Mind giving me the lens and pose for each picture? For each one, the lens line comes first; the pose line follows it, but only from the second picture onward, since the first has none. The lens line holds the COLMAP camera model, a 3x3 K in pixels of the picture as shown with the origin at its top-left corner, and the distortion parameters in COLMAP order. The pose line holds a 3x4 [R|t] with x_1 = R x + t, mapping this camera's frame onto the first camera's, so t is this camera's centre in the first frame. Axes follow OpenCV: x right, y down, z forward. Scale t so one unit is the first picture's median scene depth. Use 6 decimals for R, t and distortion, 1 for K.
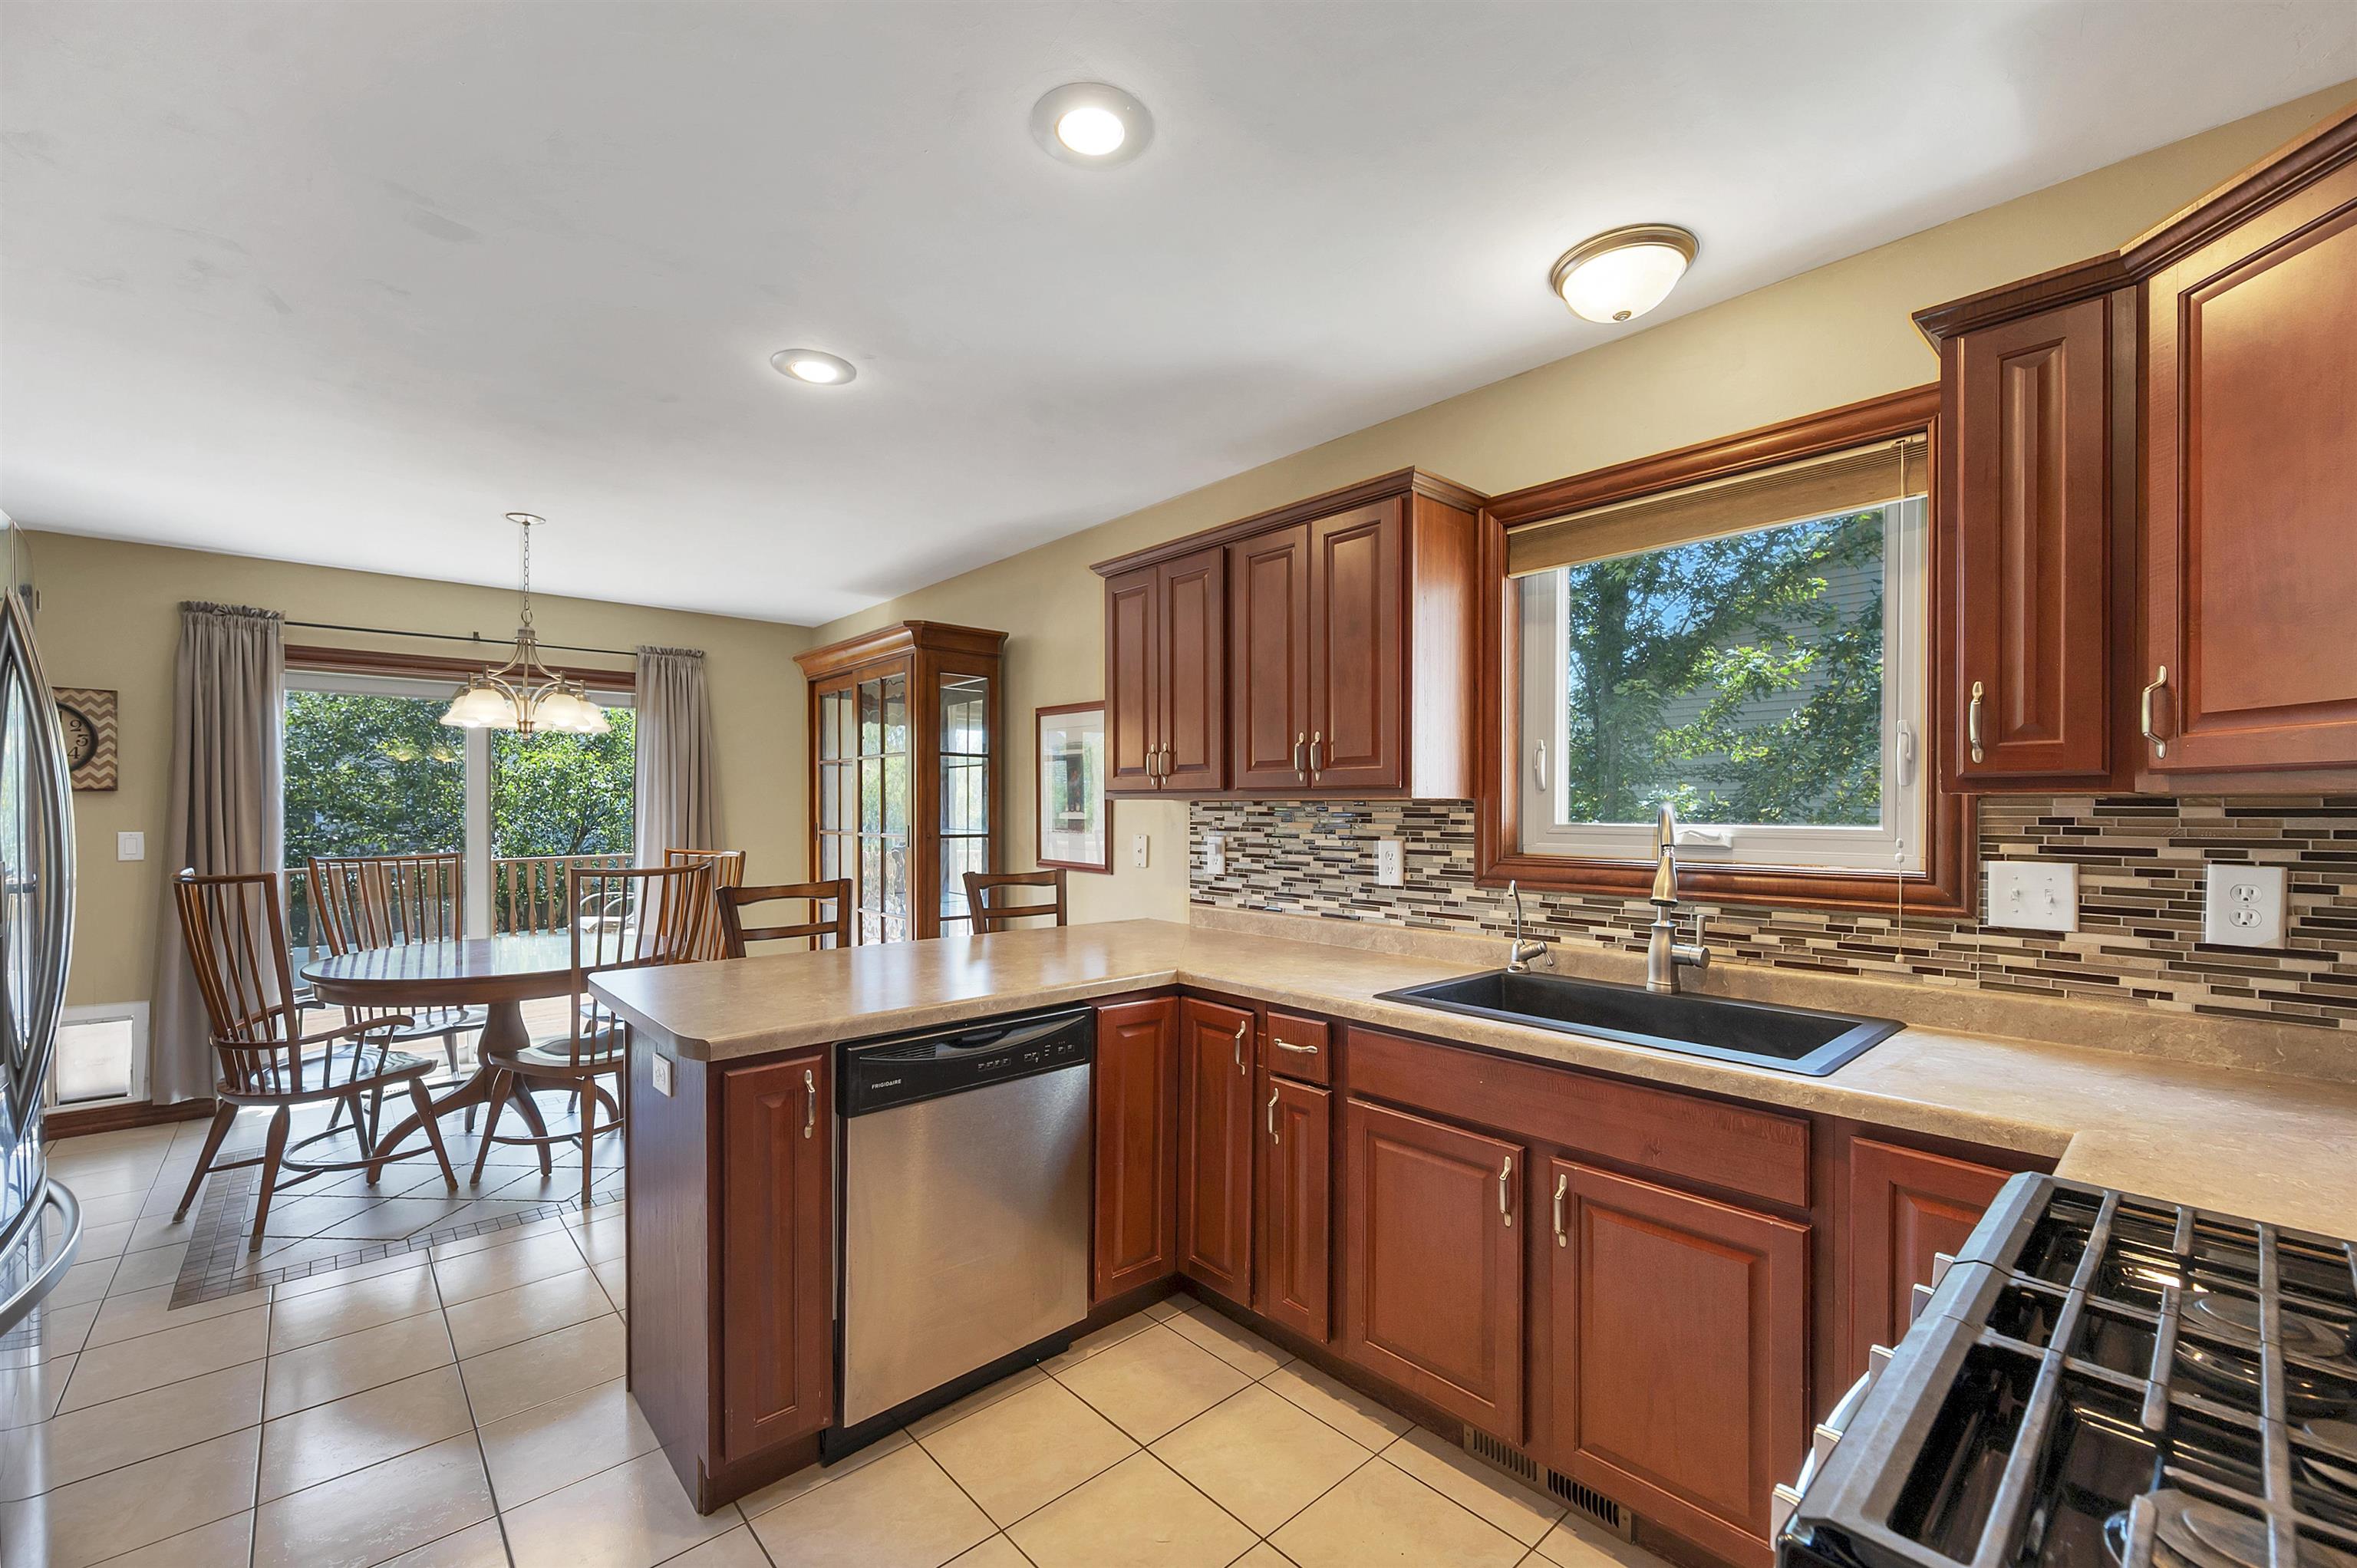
lens RADIAL K [[962.3, 0, 1182.9], [0, 962.3, 807.7], [0, 0, 1]] dist [0.000889, -0.000384]
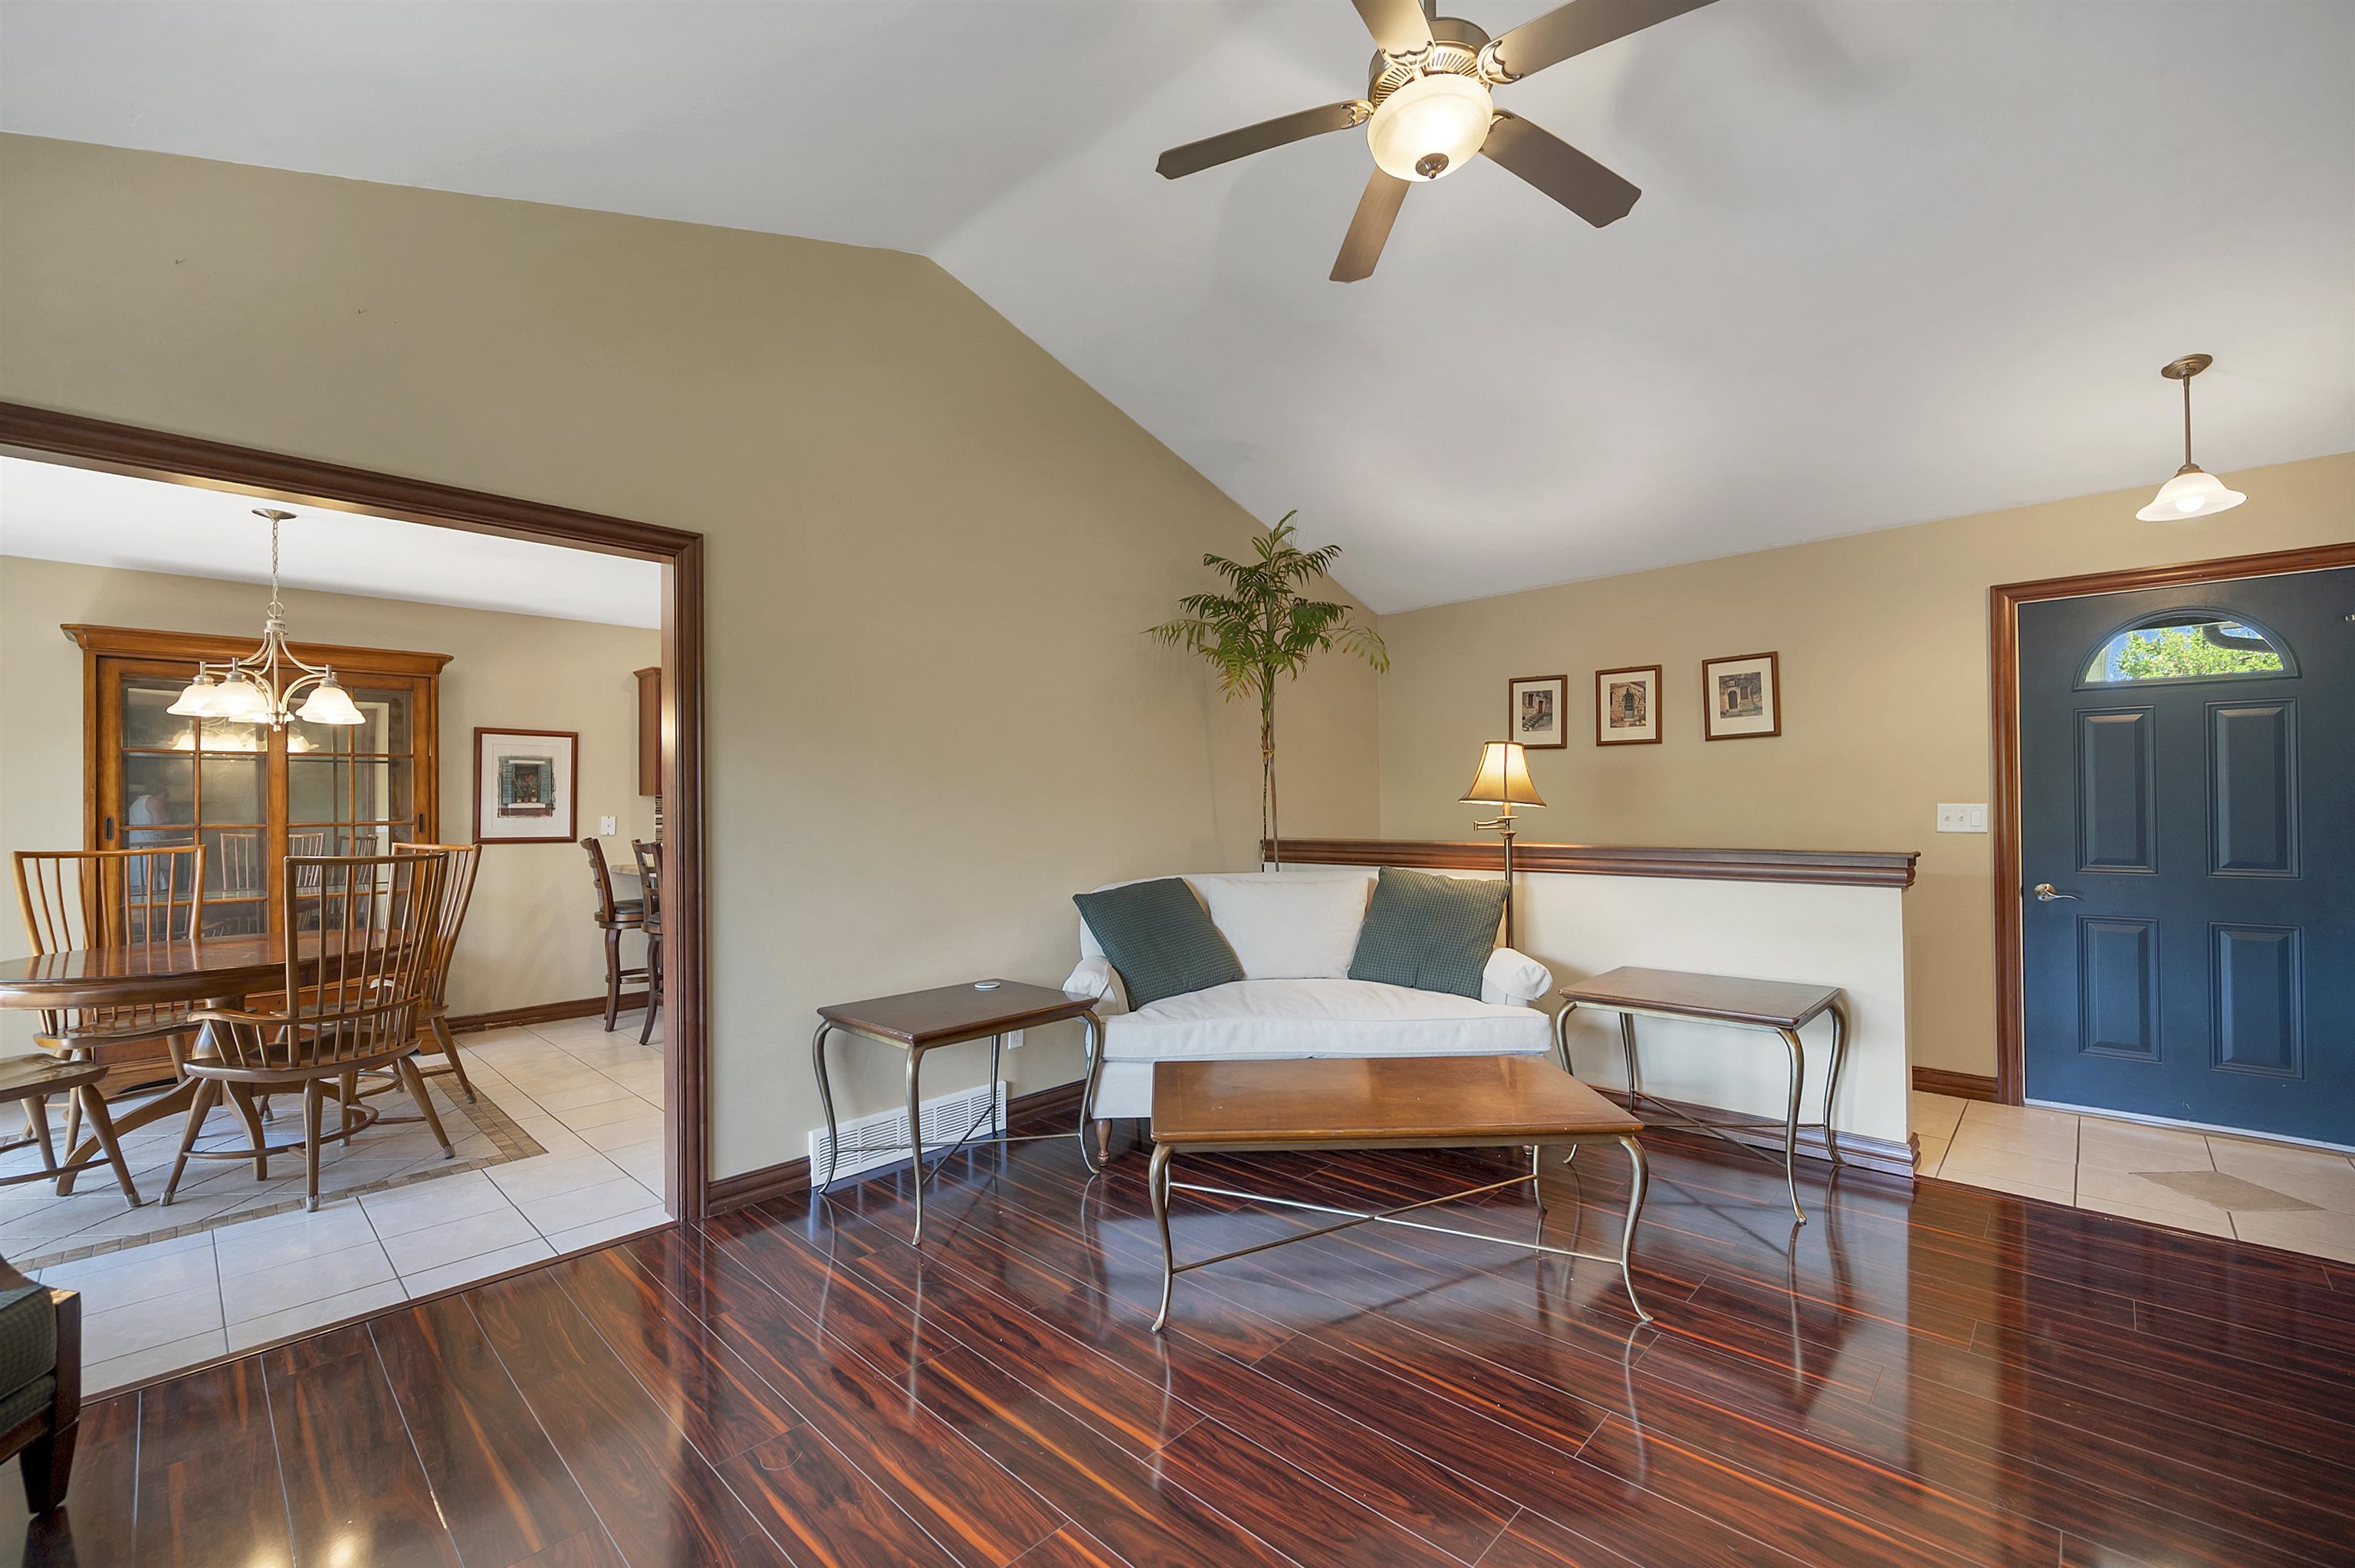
lens RADIAL K [[959.8, 0, 1185.9], [0, 959.8, 804.7], [0, 0, 1]] dist [0.000828, -0.000180]
pose [[-0.075216, -0.002003, 0.997165, -2.348974], [0.010093, 0.999945, 0.002770, 0.019149], [-0.997116, 0.010273, -0.075192, 0.254433]]
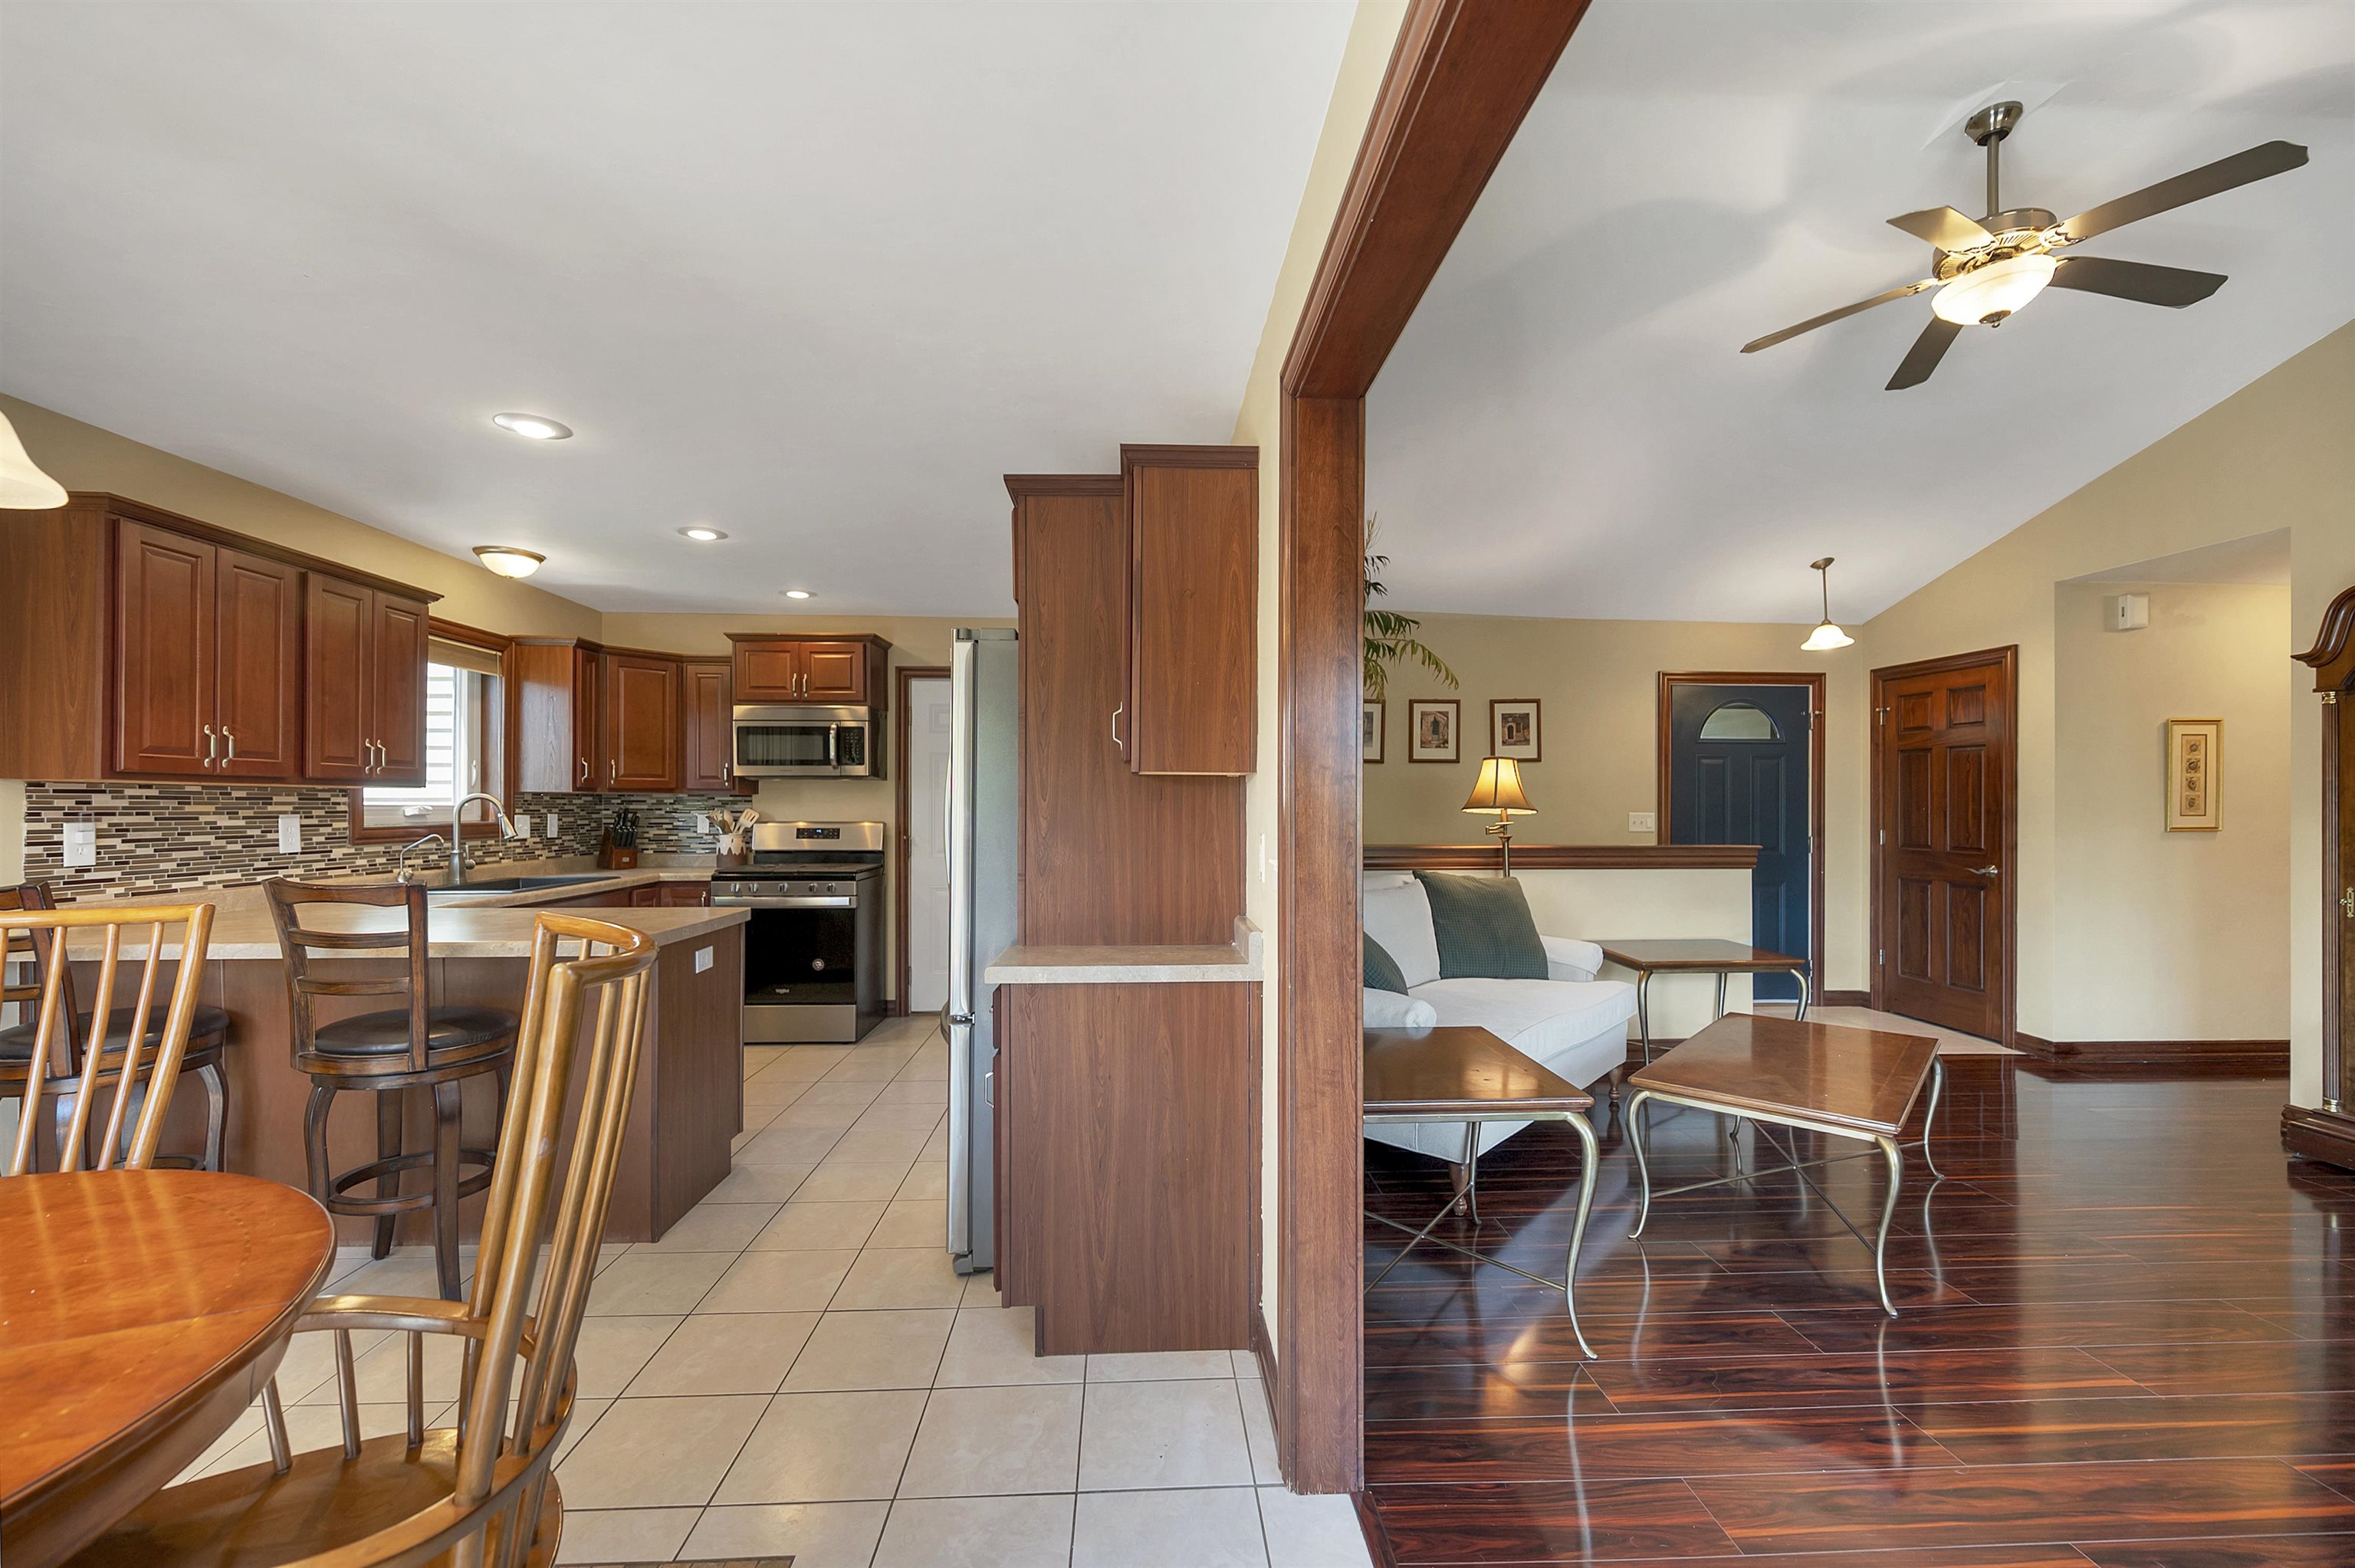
lens RADIAL K [[952.2, 0, 1176.2], [0, 952.2, 800.5], [0, 0, 1]] dist [0.000165, -0.000230]
pose [[-0.771561, 0.002592, 0.636150, -1.587875], [-0.000325, 0.999990, -0.004469, 0.015979], [-0.636155, -0.003655, -0.771553, 1.273613]]
